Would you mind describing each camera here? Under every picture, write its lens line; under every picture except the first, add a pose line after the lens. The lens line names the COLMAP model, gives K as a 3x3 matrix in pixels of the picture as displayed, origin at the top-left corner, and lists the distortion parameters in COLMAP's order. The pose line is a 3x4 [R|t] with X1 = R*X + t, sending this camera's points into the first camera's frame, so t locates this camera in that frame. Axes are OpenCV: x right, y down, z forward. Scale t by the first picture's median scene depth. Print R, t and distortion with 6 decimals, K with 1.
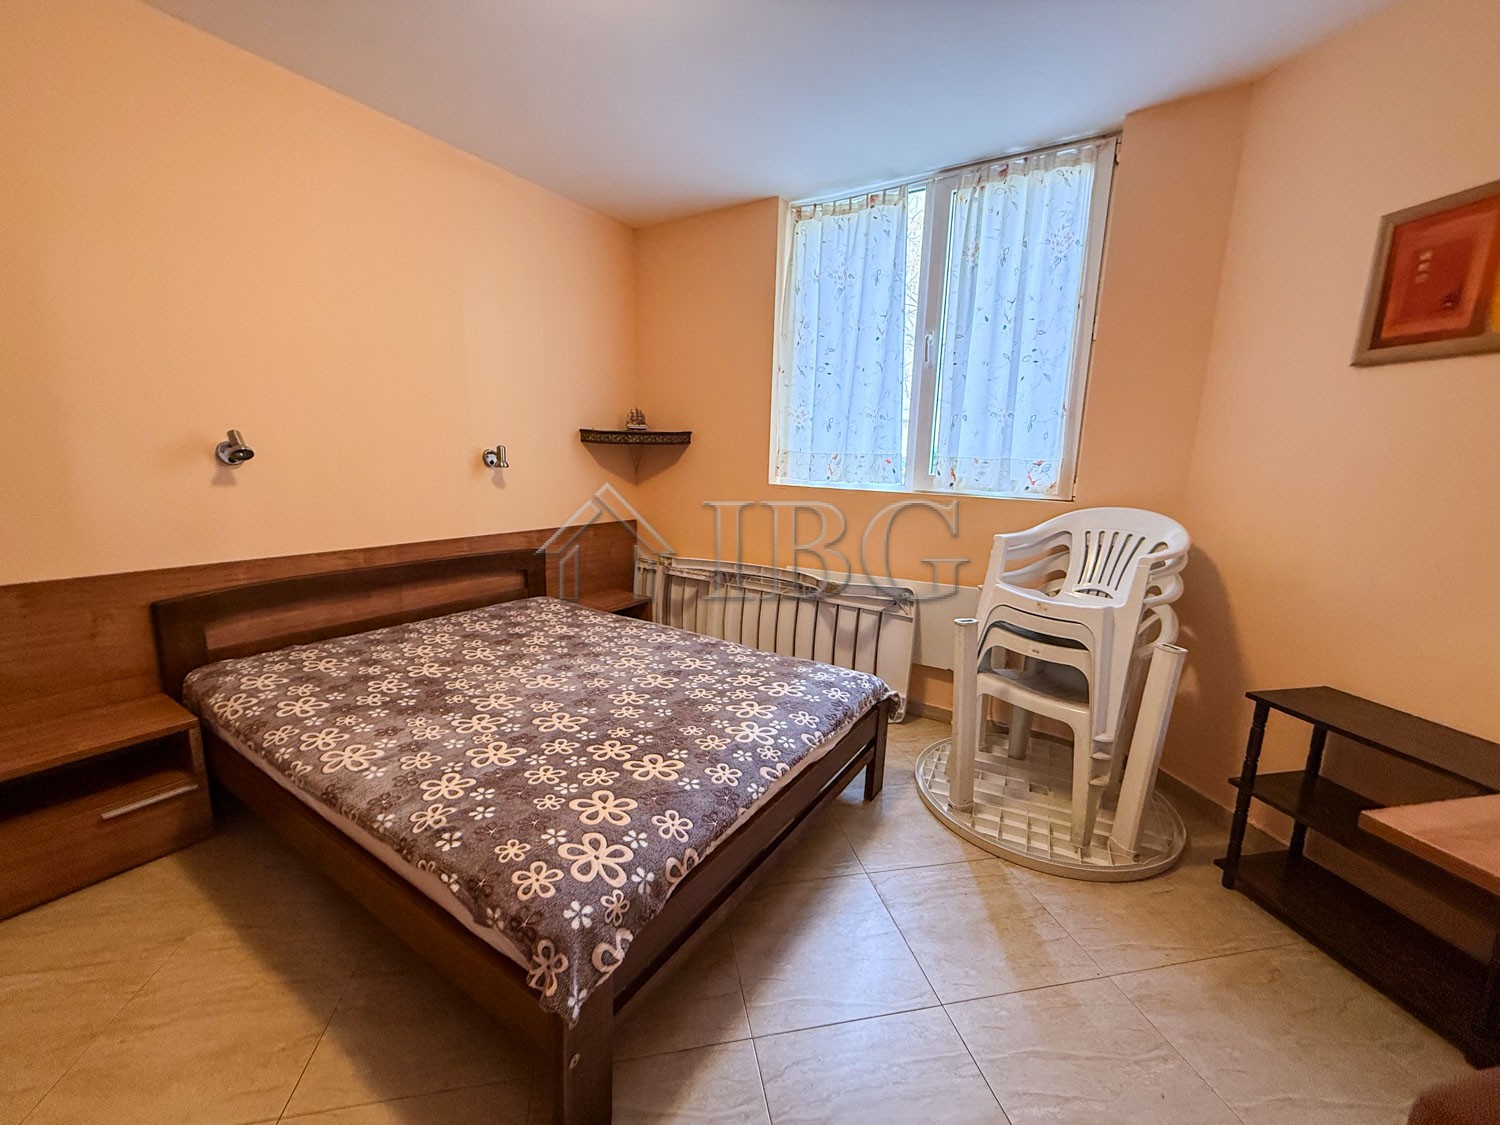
lens RADIAL K [[597.3, 0, 746.0], [0, 597.3, 563.2], [0, 0, 1]] dist [0.000308, -0.000233]
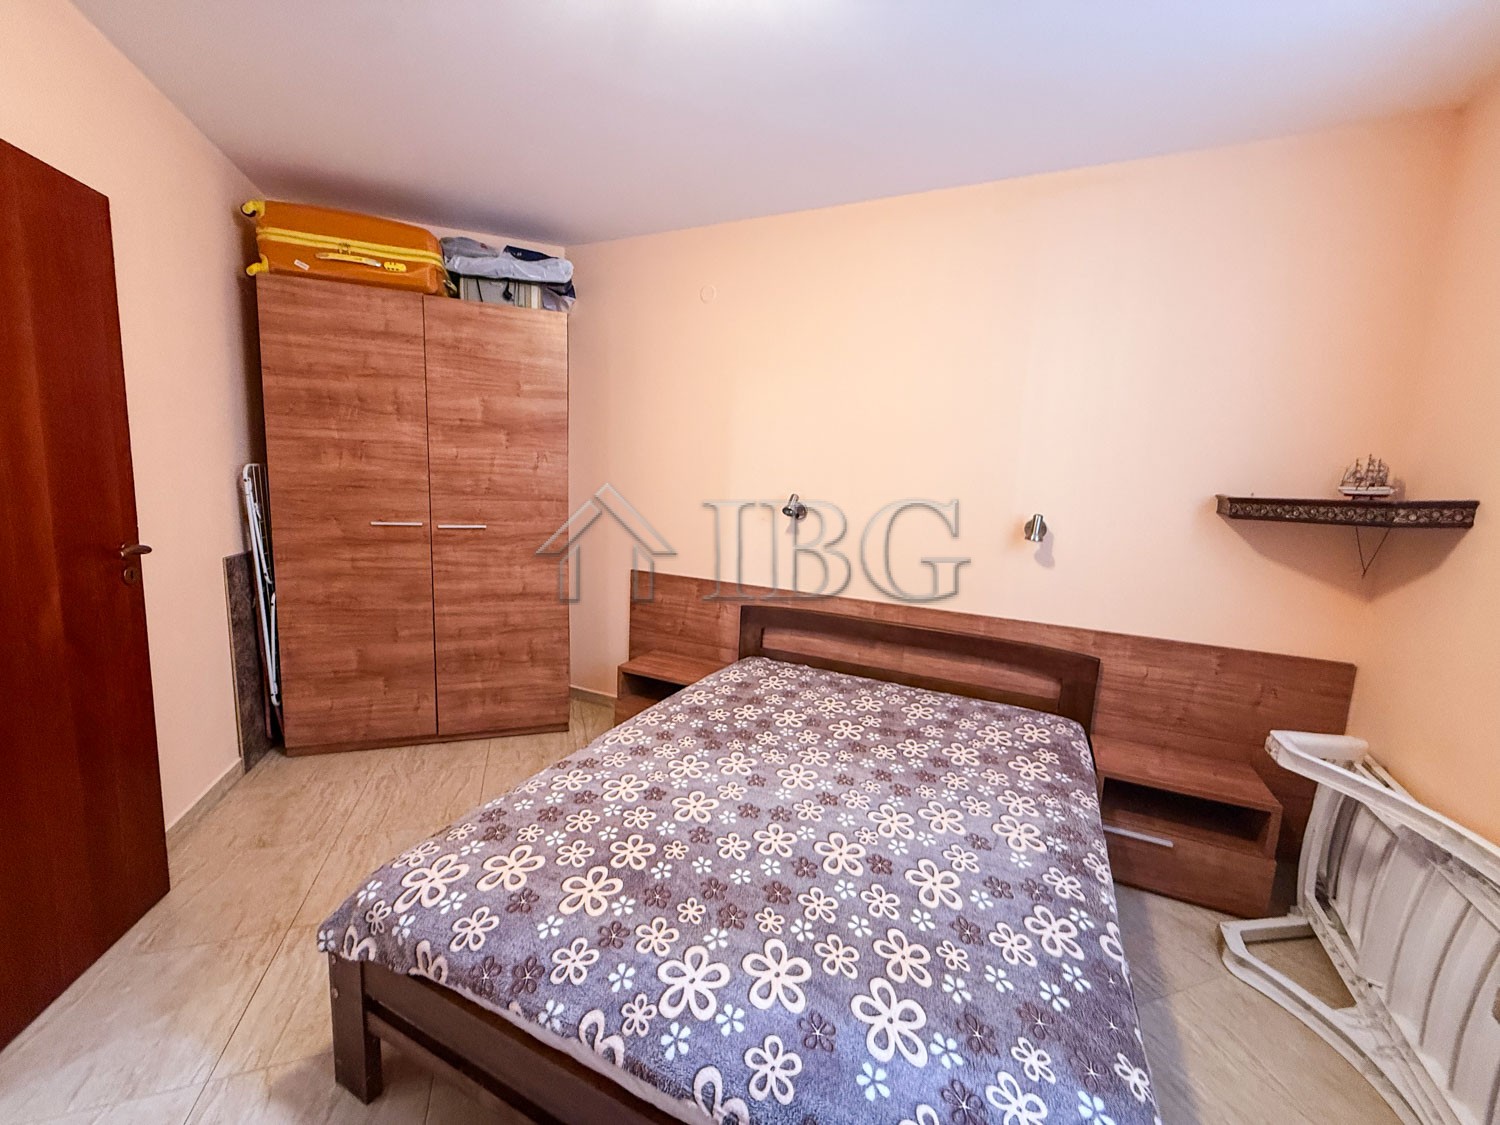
lens RADIAL K [[598.7, 0, 747.8], [0, 598.7, 562.7], [0, 0, 1]] dist [0.001488, -0.000026]
pose [[0.135823, 0.113255, -0.984239, 0.434696], [-0.221439, 0.971782, 0.081264, -0.146606], [0.965669, 0.206911, 0.157069, 0.663374]]
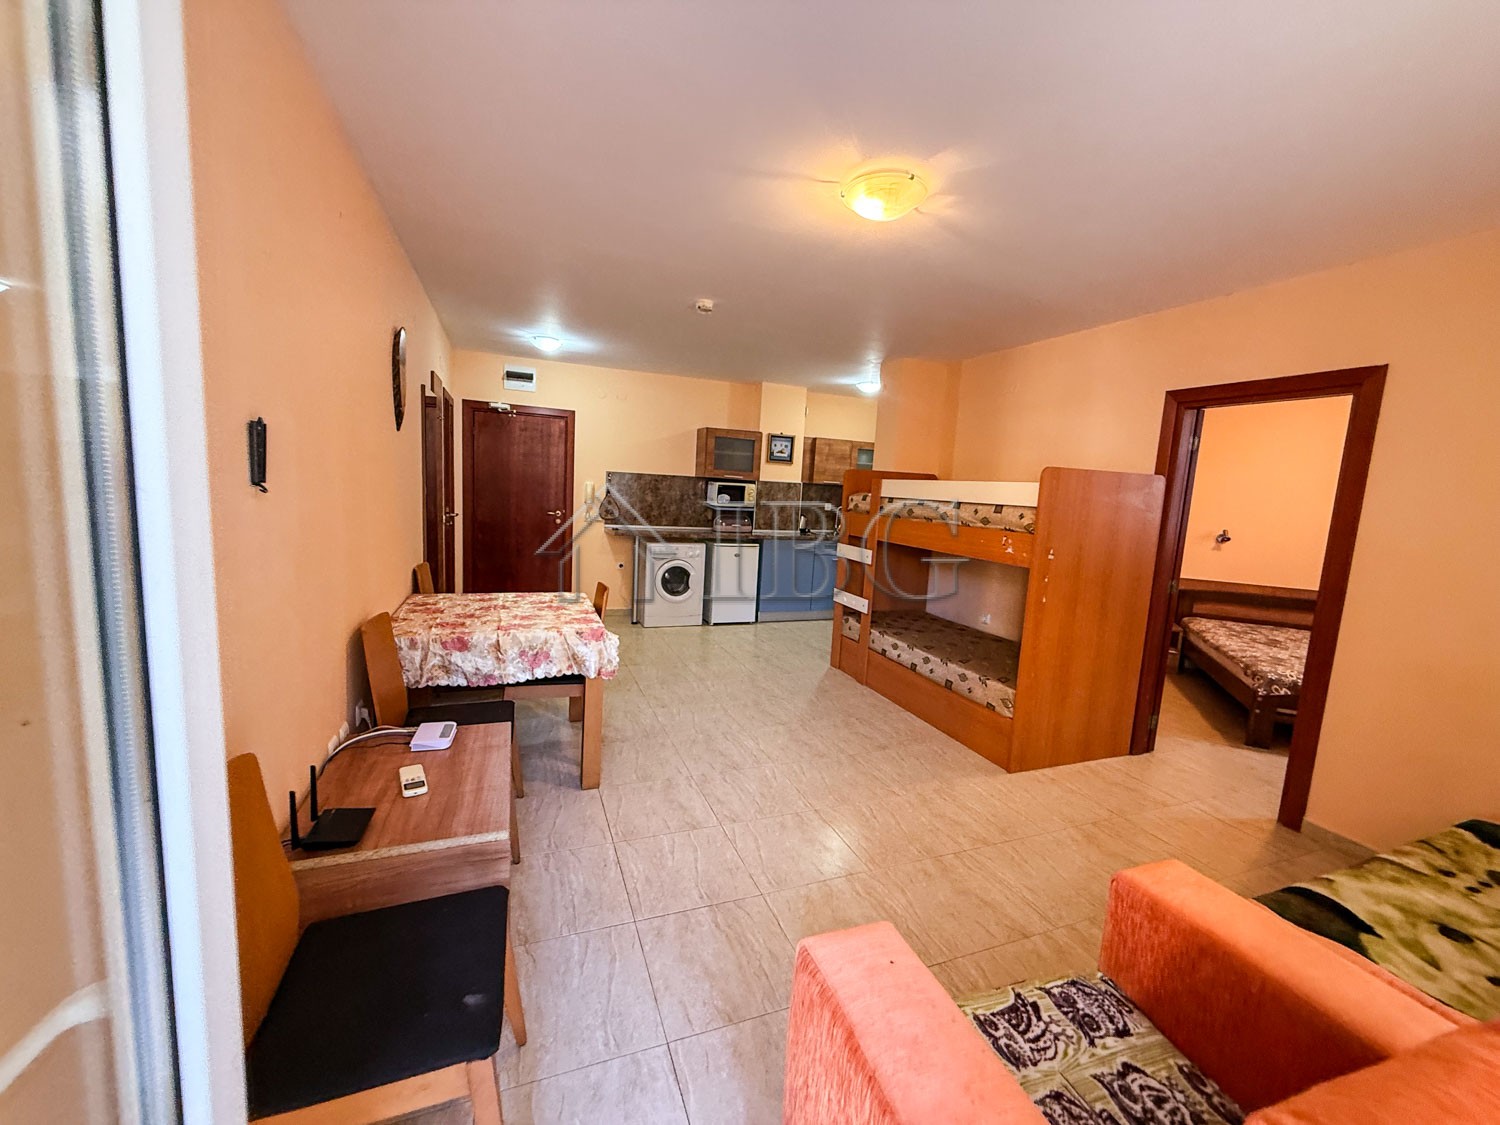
lens RADIAL K [[598.7, 0, 747.8], [0, 598.7, 562.7], [0, 0, 1]] dist [0.001488, -0.000026]
pose [[0.170921, 0.106743, -0.979486, 1.216149], [-0.227505, 0.971526, 0.066176, 0.193757], [0.958659, 0.211527, 0.190339, -1.307935]]
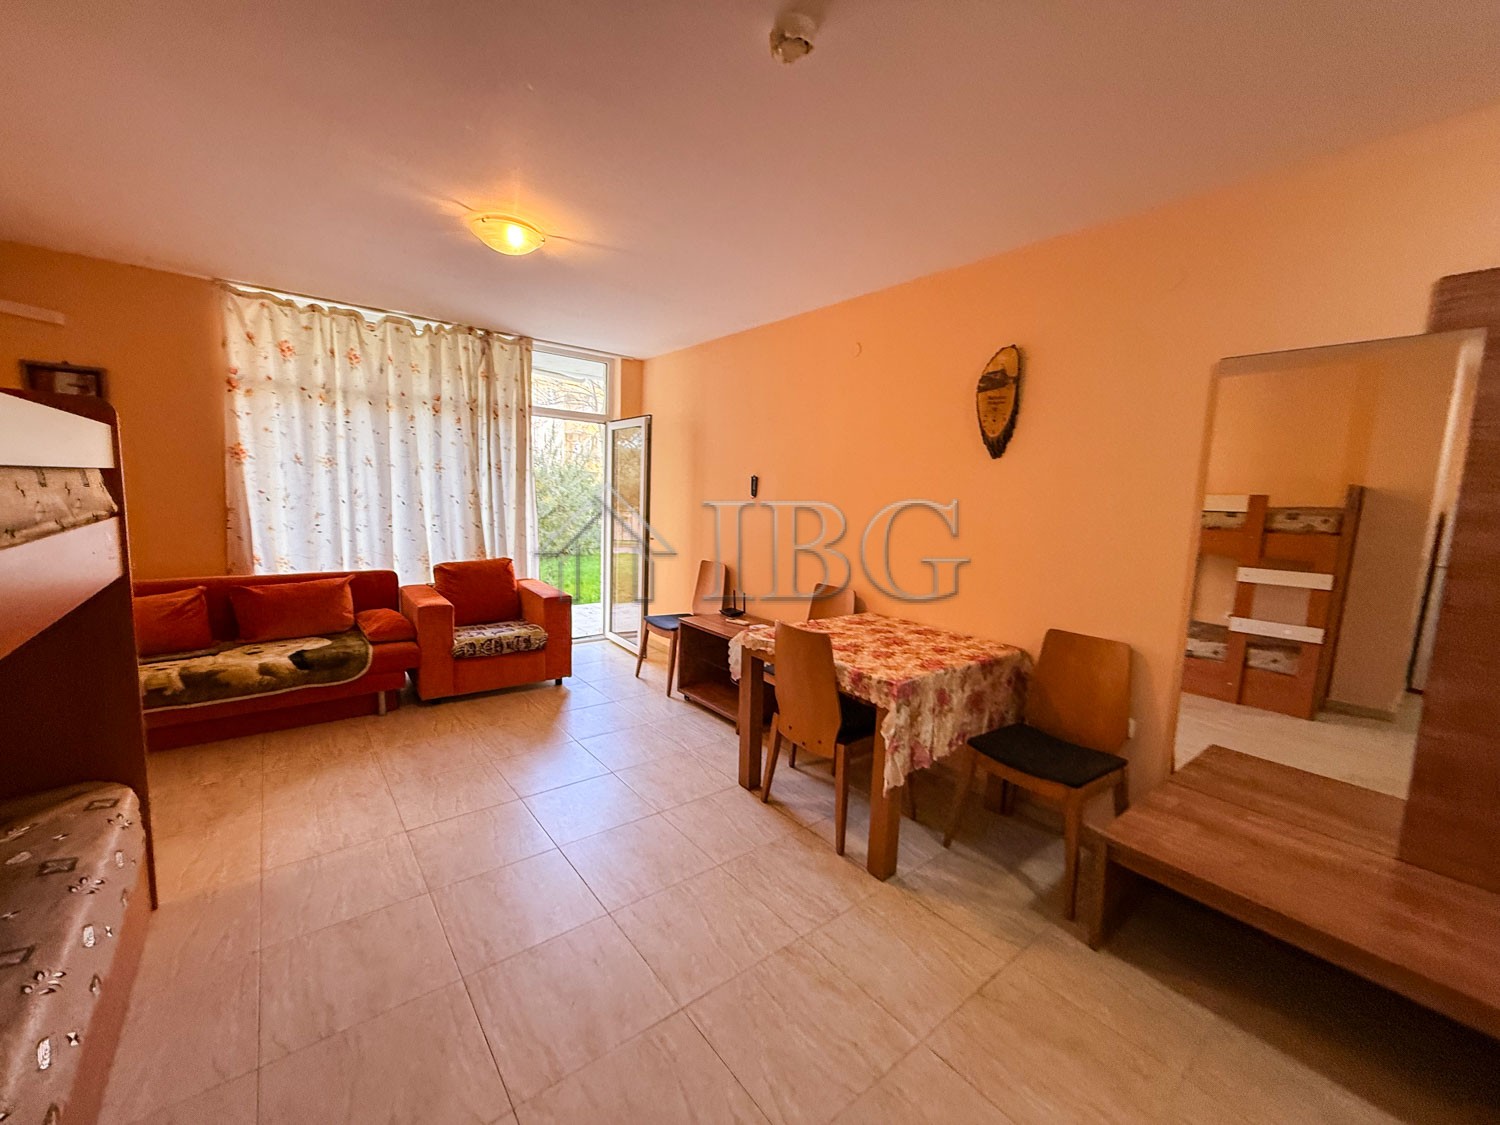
lens RADIAL K [[597.3, 0, 746.0], [0, 597.3, 563.2], [0, 0, 1]] dist [0.000308, -0.000233]
pose [[-0.452785, -0.151290, 0.878691, -1.110436], [0.111179, 0.968228, 0.223996, 0.048967], [-0.884661, 0.199114, -0.421578, -0.825678]]
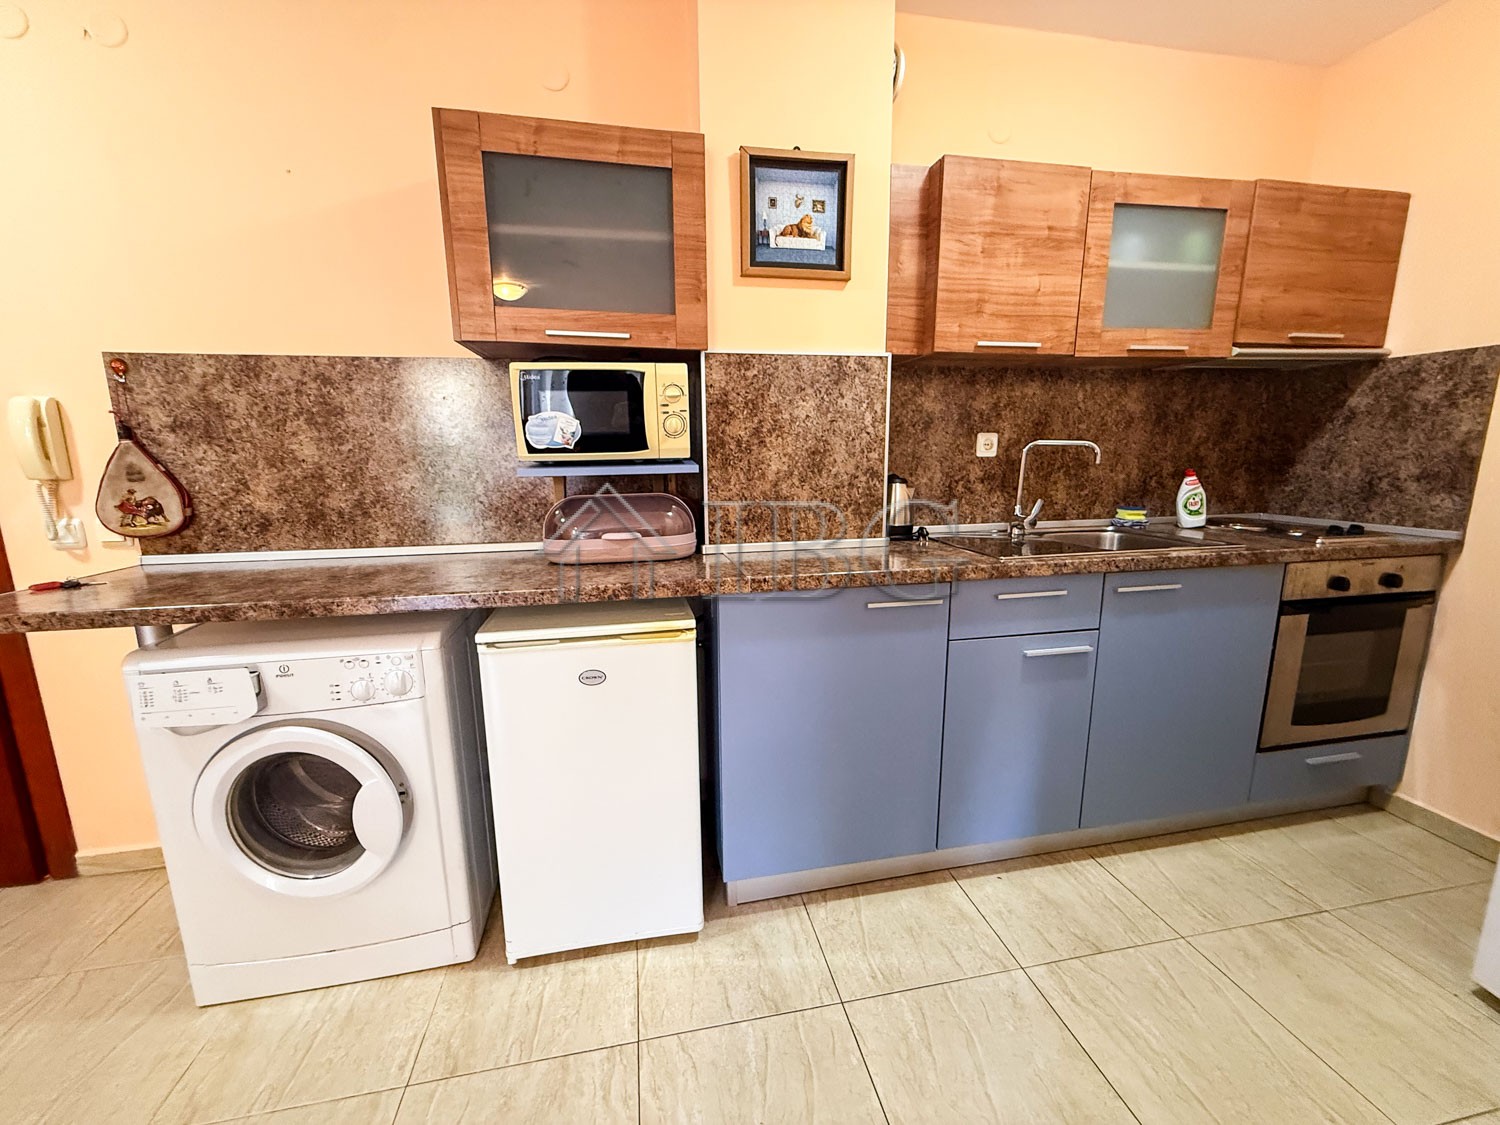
lens RADIAL K [[598.7, 0, 747.8], [0, 598.7, 562.7], [0, 0, 1]] dist [0.001488, -0.000026]
pose [[-0.008434, 0.156710, -0.987609, -0.897450], [-0.170888, 0.972889, 0.155833, 0.116618], [0.985254, 0.170085, 0.018575, -0.712591]]
